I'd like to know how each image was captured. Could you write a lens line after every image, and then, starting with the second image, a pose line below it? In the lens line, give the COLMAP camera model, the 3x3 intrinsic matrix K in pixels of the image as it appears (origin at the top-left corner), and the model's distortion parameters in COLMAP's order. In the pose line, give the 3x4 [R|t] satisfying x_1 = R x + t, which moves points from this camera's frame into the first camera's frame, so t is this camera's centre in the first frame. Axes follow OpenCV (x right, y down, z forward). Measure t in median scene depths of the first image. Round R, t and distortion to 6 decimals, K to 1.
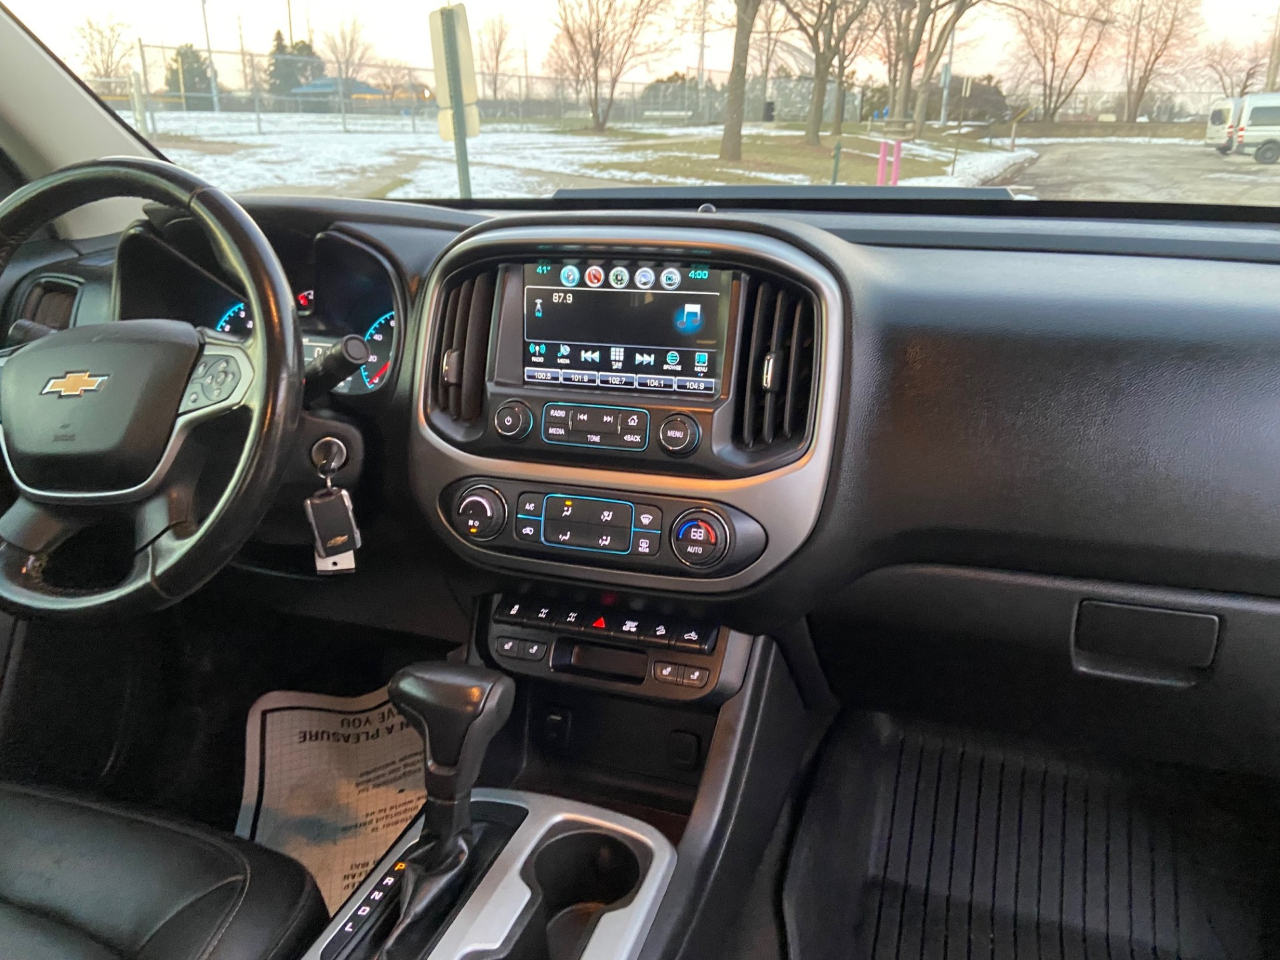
lens RADIAL K [[963.1, 0, 629.0], [0, 963.1, 478.3], [0, 0, 1]] dist [0.097370, -0.122792]
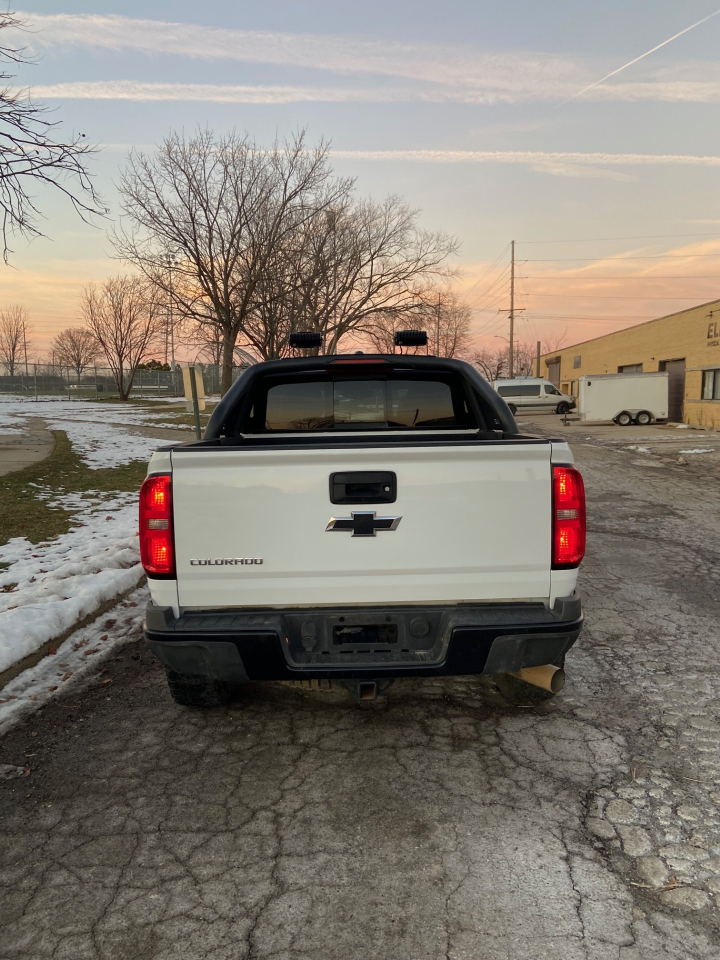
lens RADIAL K [[719.3, 0, 371.1], [0, 719.3, 468.6], [0, 0, 1]] dist [0.116191, -0.145709]
pose [[0.939750, -0.038527, 0.339684, -0.036242], [0.119644, 0.967855, -0.221226, 0.027460], [-0.320242, 0.248539, 0.914152, -0.084380]]
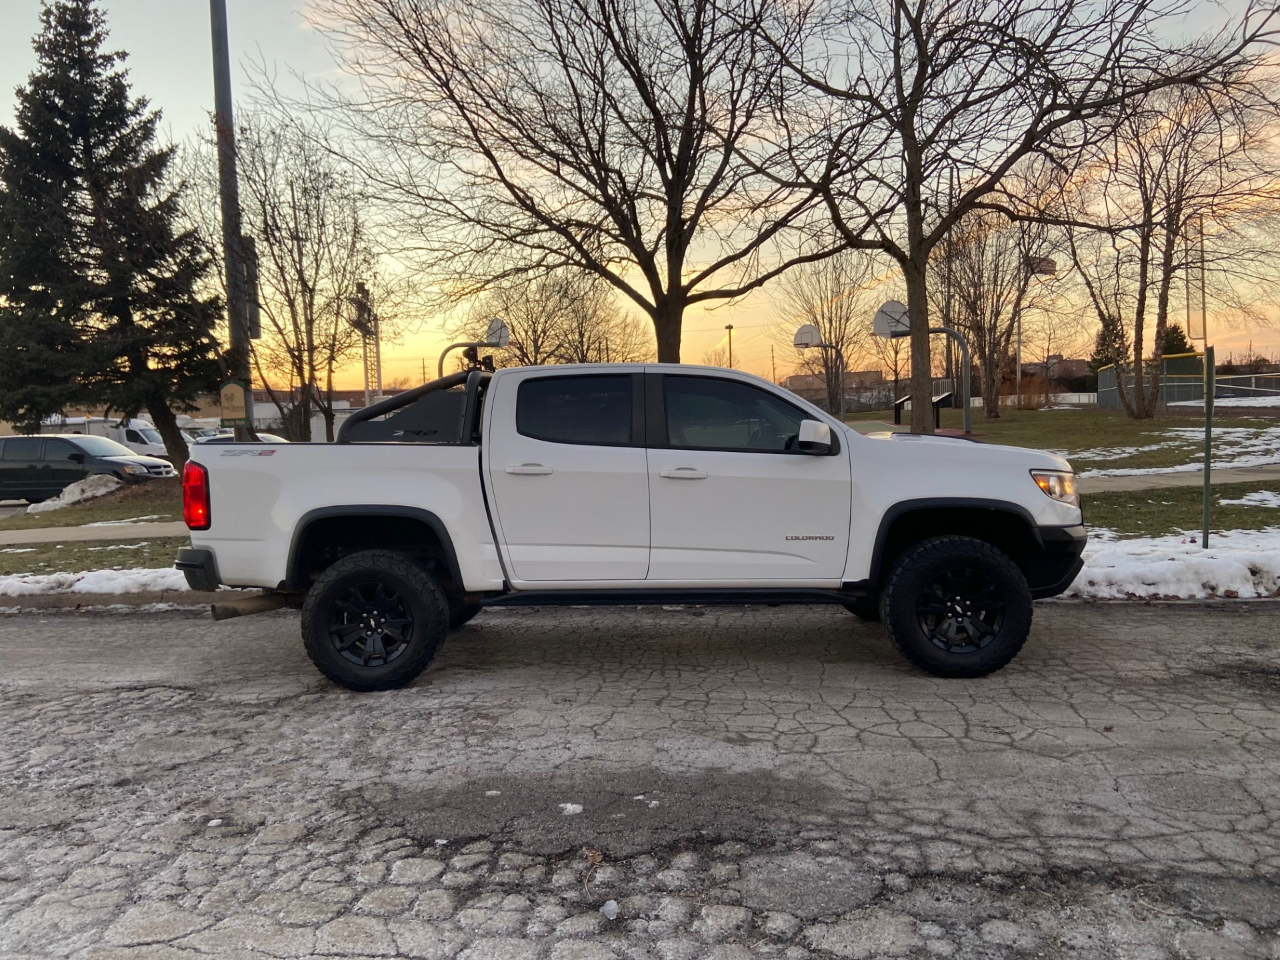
lens RADIAL K [[956.5, 0, 632.5], [0, 956.5, 474.5], [0, 0, 1]] dist [0.100712, -0.109863]
pose [[0.312018, 0.039441, -0.949257, 0.099715], [-0.294810, 0.953838, -0.057272, 0.011925], [0.903179, 0.297721, 0.309242, -0.033958]]
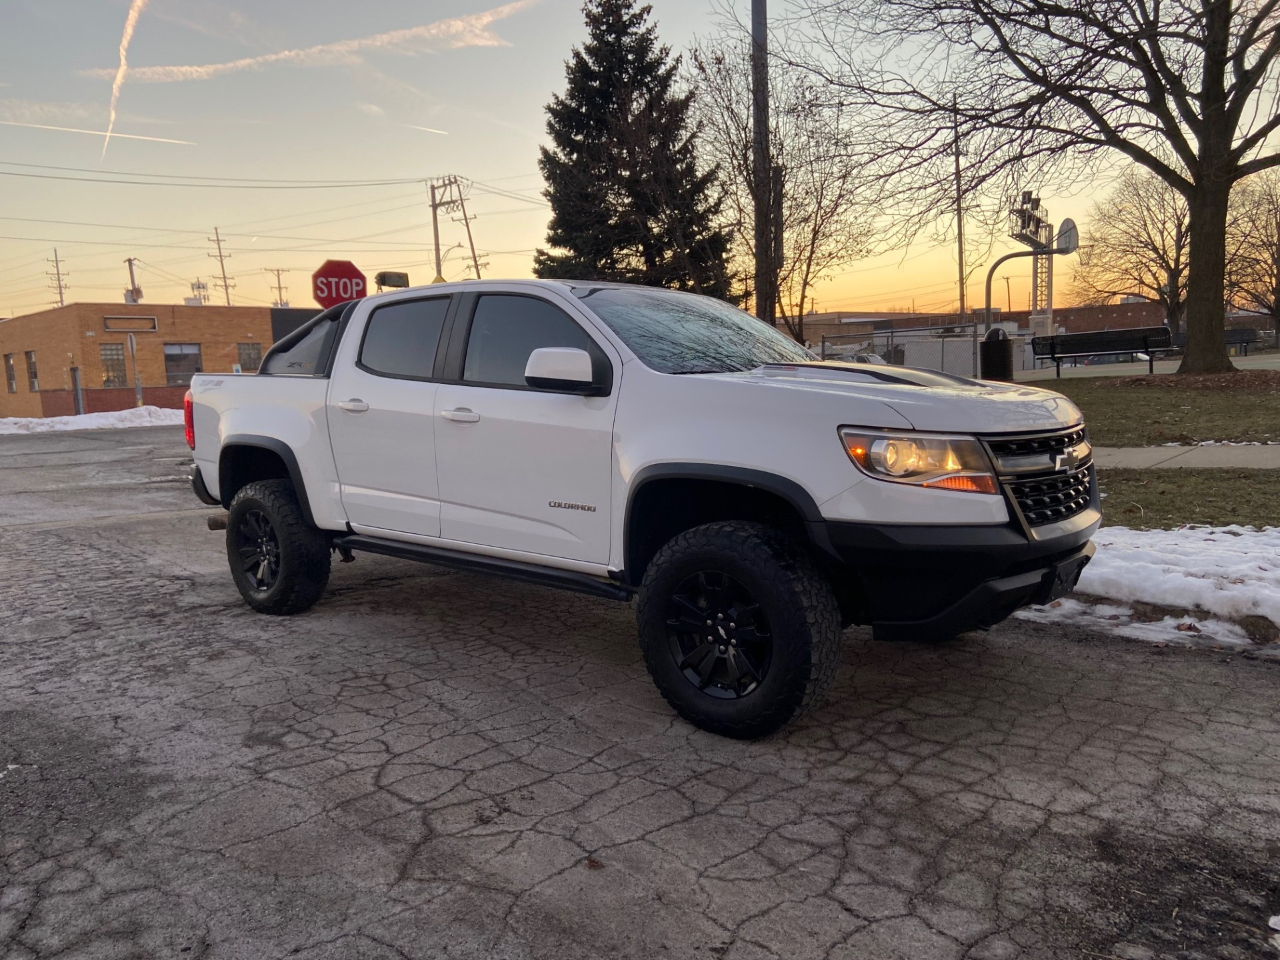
lens RADIAL K [[959.0, 0, 634.5], [0, 959.0, 482.1], [0, 0, 1]] dist [0.116191, -0.145709]
pose [[-0.369061, 0.117682, -0.921924, 0.078834], [-0.282729, 0.930724, 0.231987, -0.012440], [0.885358, 0.346272, -0.310222, 0.039395]]
